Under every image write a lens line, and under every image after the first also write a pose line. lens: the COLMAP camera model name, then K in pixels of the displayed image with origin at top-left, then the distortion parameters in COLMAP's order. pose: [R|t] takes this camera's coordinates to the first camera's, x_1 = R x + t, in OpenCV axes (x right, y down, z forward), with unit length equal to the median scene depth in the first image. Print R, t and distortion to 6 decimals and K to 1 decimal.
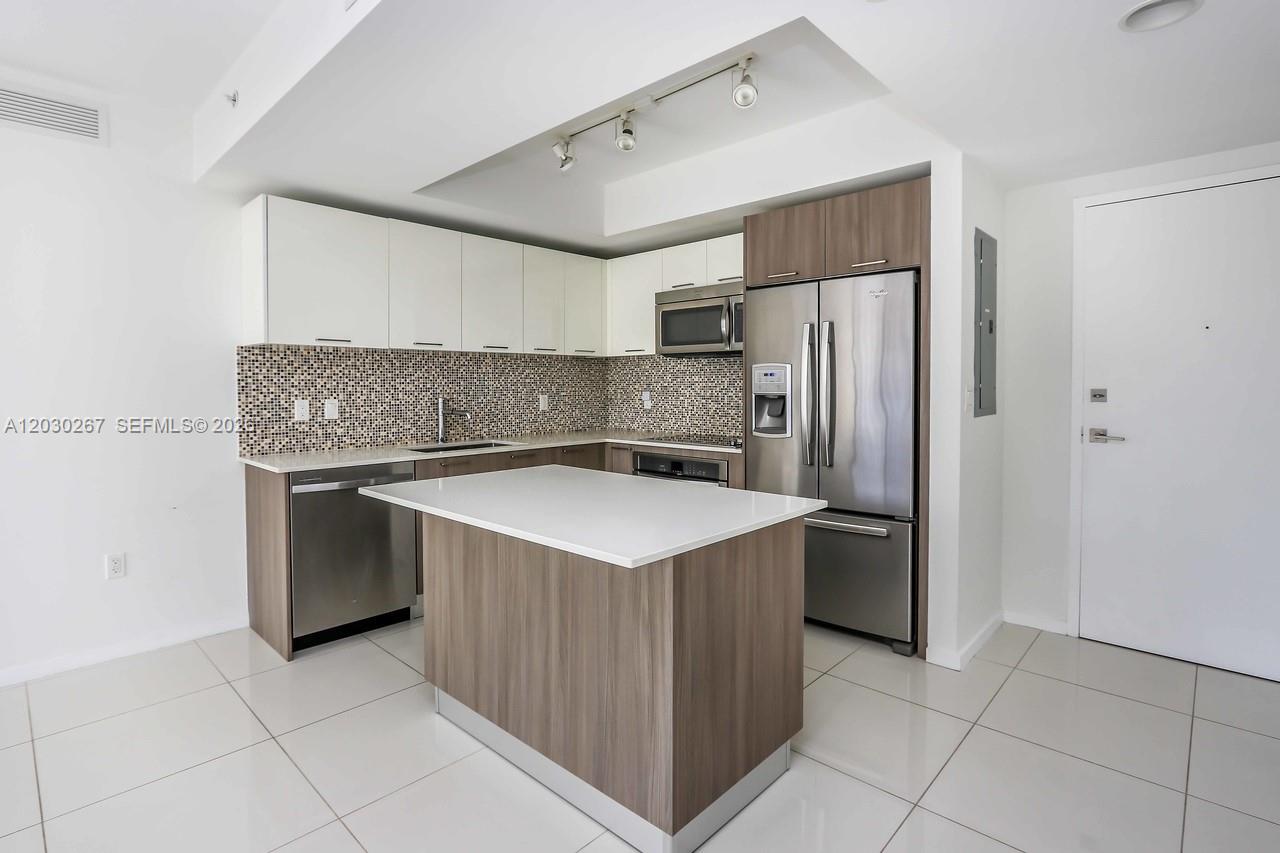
lens RADIAL K [[622.3, 0, 641.9], [0, 622.3, 405.0], [0, 0, 1]] dist [-0.011854, -0.000078]
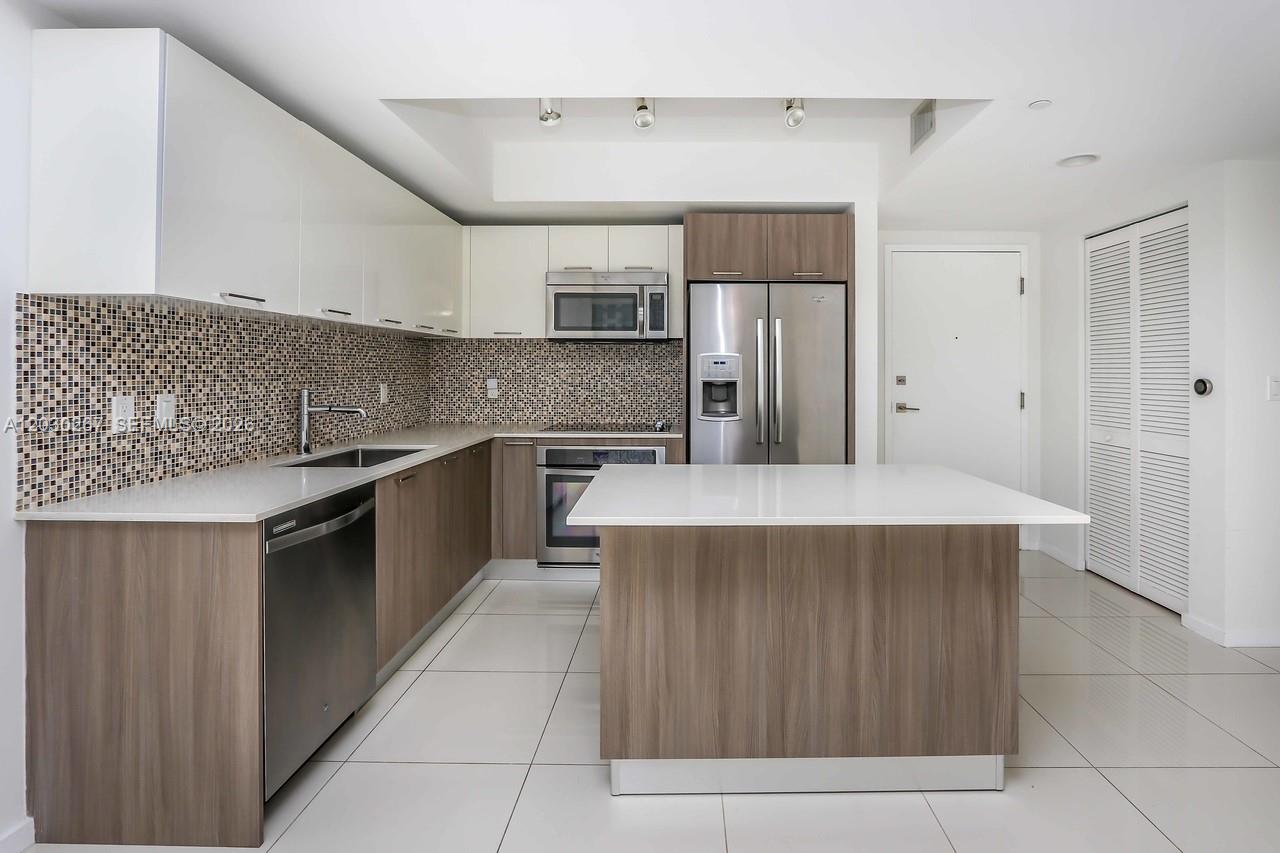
lens RADIAL K [[622.3, 0, 673.4], [0, 622.3, 363.8], [0, 0, 1]] dist [-0.011854, -0.000078]
pose [[0.738145, 0.012195, 0.674532, -0.534418], [0.016298, 0.999222, -0.035901, -0.009051], [-0.674445, 0.037494, 0.737372, 0.234024]]
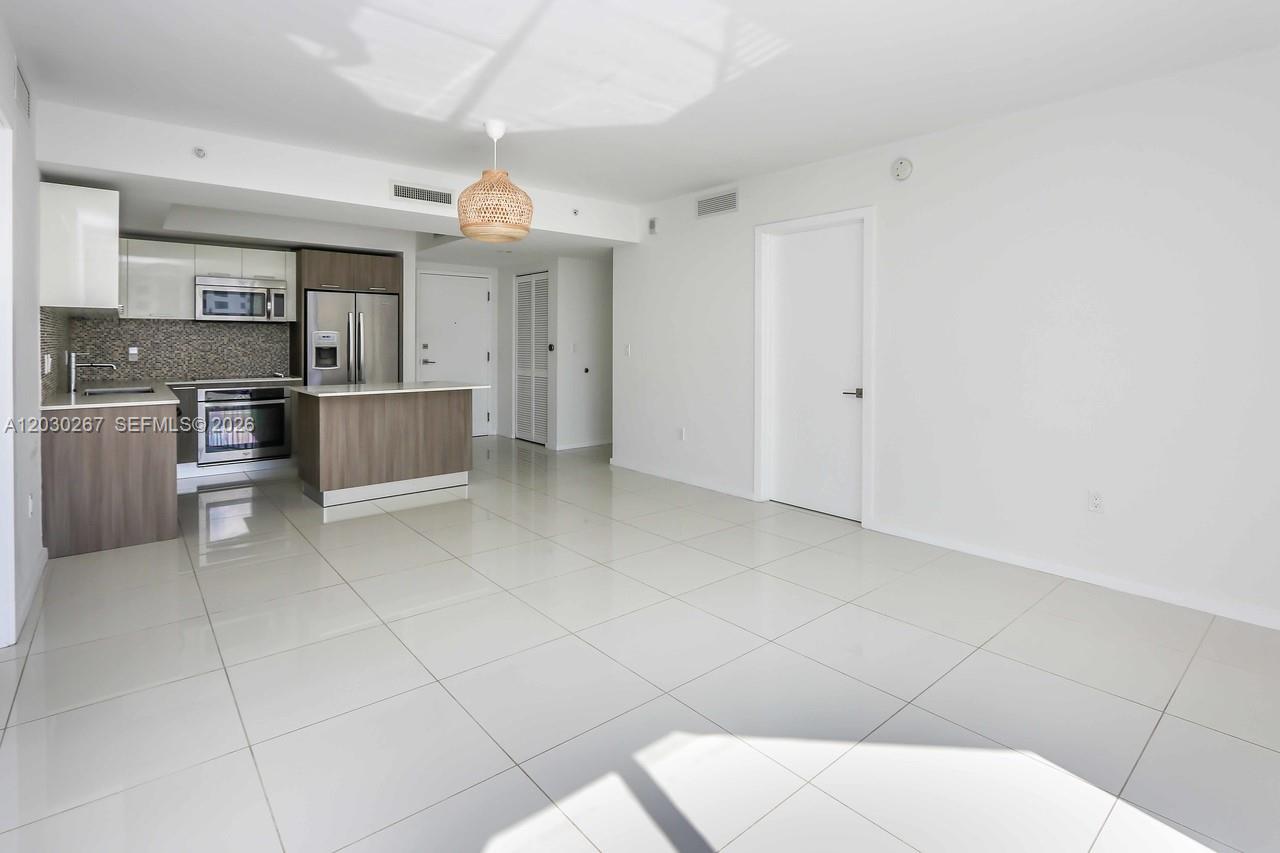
lens RADIAL K [[622.3, 0, 651.7], [0, 622.3, 347.4], [0, 0, 1]] dist [-0.011854, -0.000078]
pose [[0.106547, -0.007186, 0.994282, -1.451586], [0.027689, 0.999608, 0.004257, 0.003043], [-0.993922, 0.027077, 0.106704, -0.181682]]
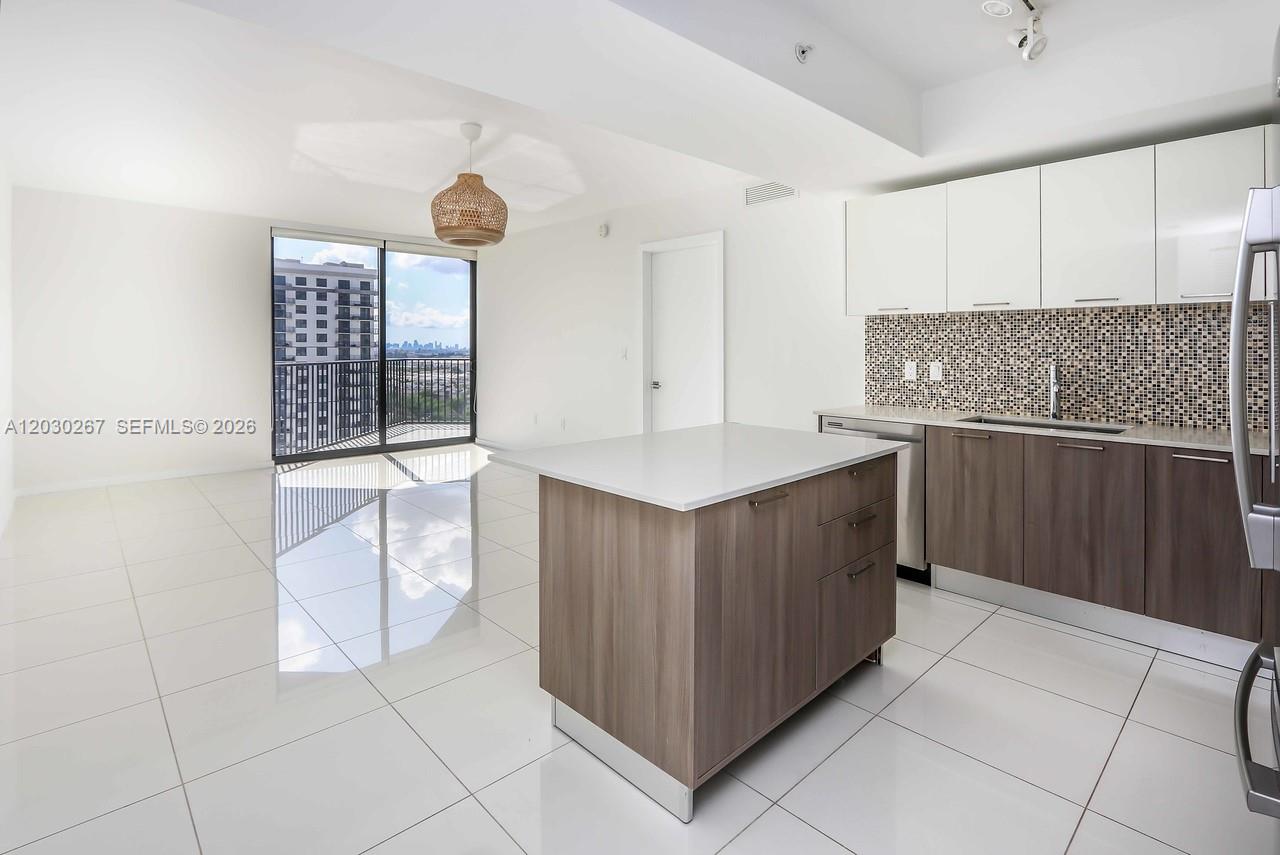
lens RADIAL K [[622.3, 0, 630.8], [0, 622.3, 333.4], [0, 0, 1]] dist [-0.011854, -0.000078]
pose [[-0.050995, -0.014453, -0.998594, 0.589472], [-0.033091, 0.999371, -0.012774, -0.027105], [0.998151, 0.032393, -0.051442, 0.521694]]
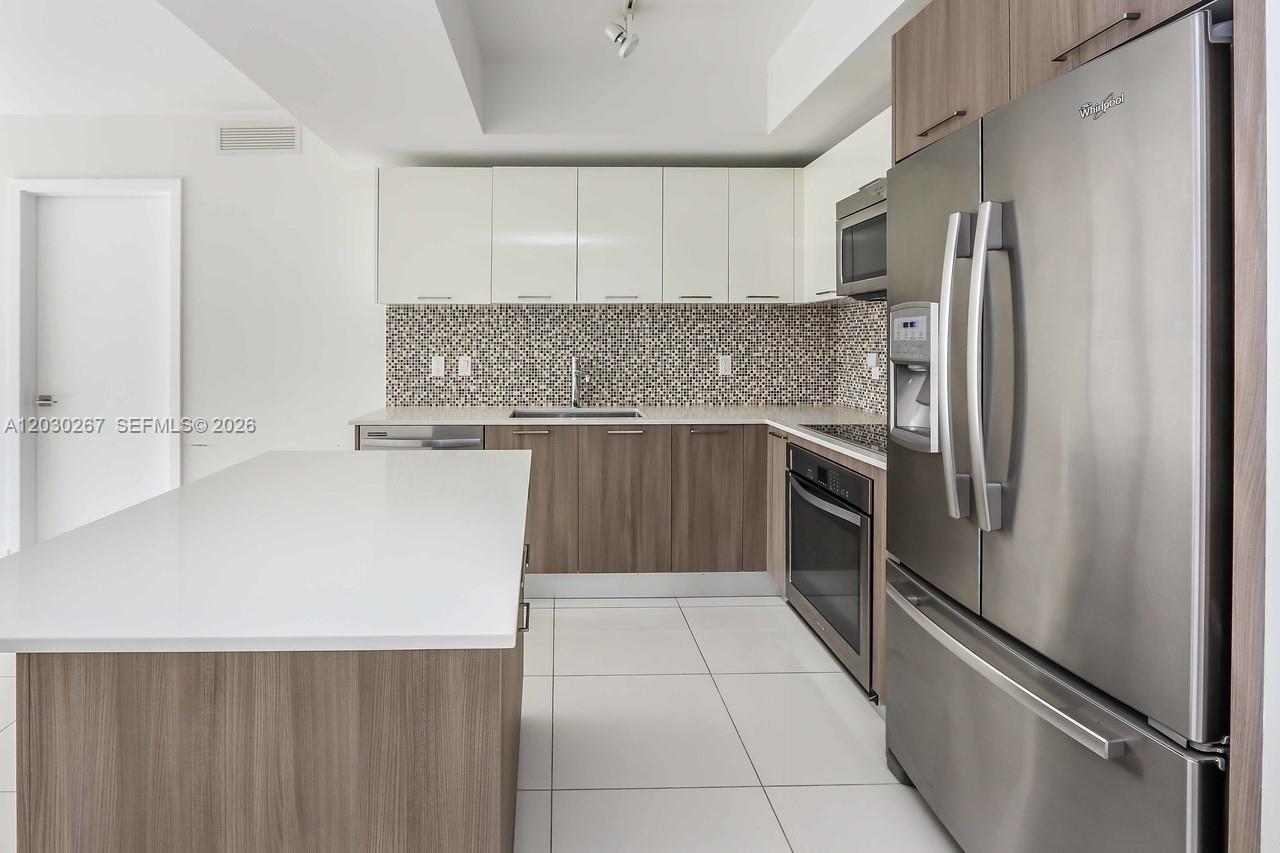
lens RADIAL K [[622.3, 0, 557.6], [0, 622.3, 345.1], [0, 0, 1]] dist [-0.011854, -0.000078]
pose [[0.698588, 0.006504, -0.715495, 0.327502], [-0.024656, 0.999584, -0.014987, -0.015704], [0.715099, 0.028111, 0.698457, 0.394118]]
